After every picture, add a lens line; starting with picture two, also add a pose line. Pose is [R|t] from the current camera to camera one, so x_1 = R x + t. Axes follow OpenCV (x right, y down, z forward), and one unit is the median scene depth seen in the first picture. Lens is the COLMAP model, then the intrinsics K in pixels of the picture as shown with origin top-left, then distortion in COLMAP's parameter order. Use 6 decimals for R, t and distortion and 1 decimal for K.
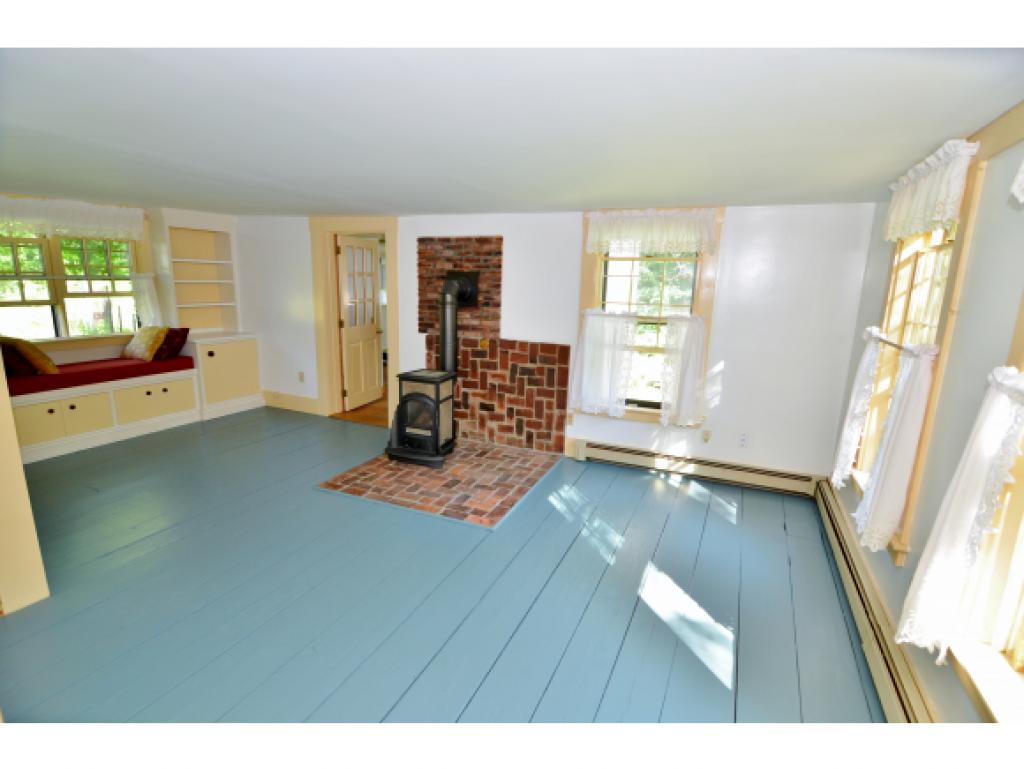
lens RADIAL K [[497.2, 0, 521.6], [0, 497.2, 389.7], [0, 0, 1]] dist [-0.006213, -0.001311]
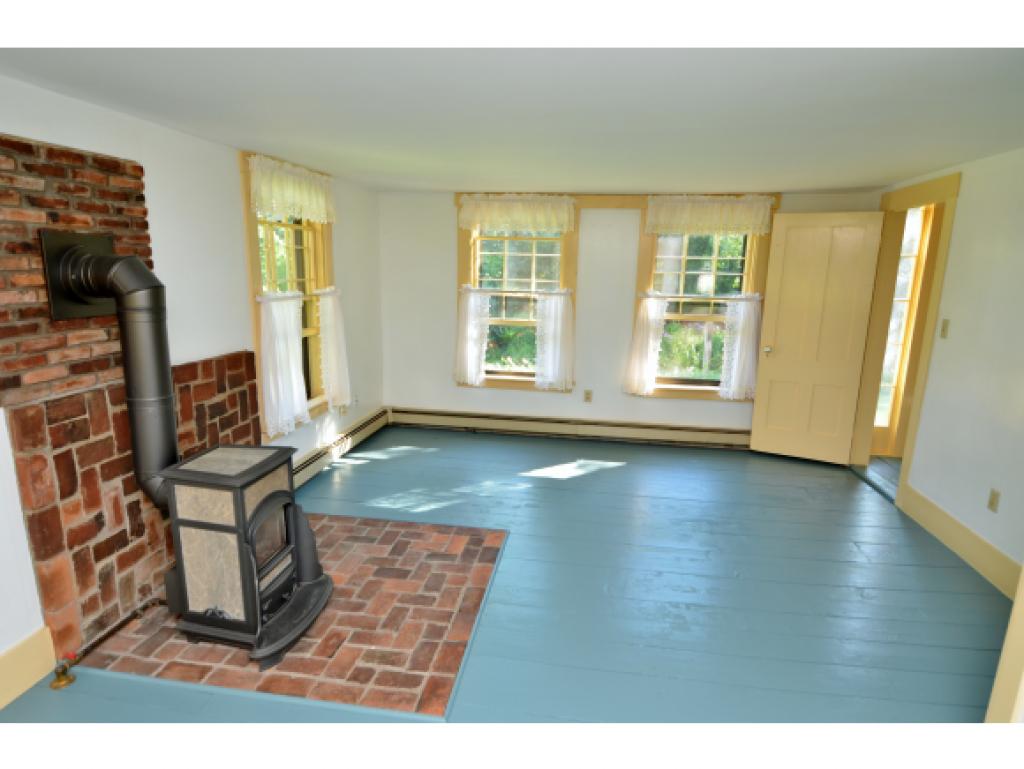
lens RADIAL K [[579.0, 0, 512.0], [0, 579.0, 384.5], [0, 0, 1]] dist [0.000546, 0.000111]
pose [[-0.237211, -0.235023, 0.942600, -0.697102], [0.179464, 0.942992, 0.280284, -0.190375], [-0.954737, 0.235649, -0.181510, 0.776769]]
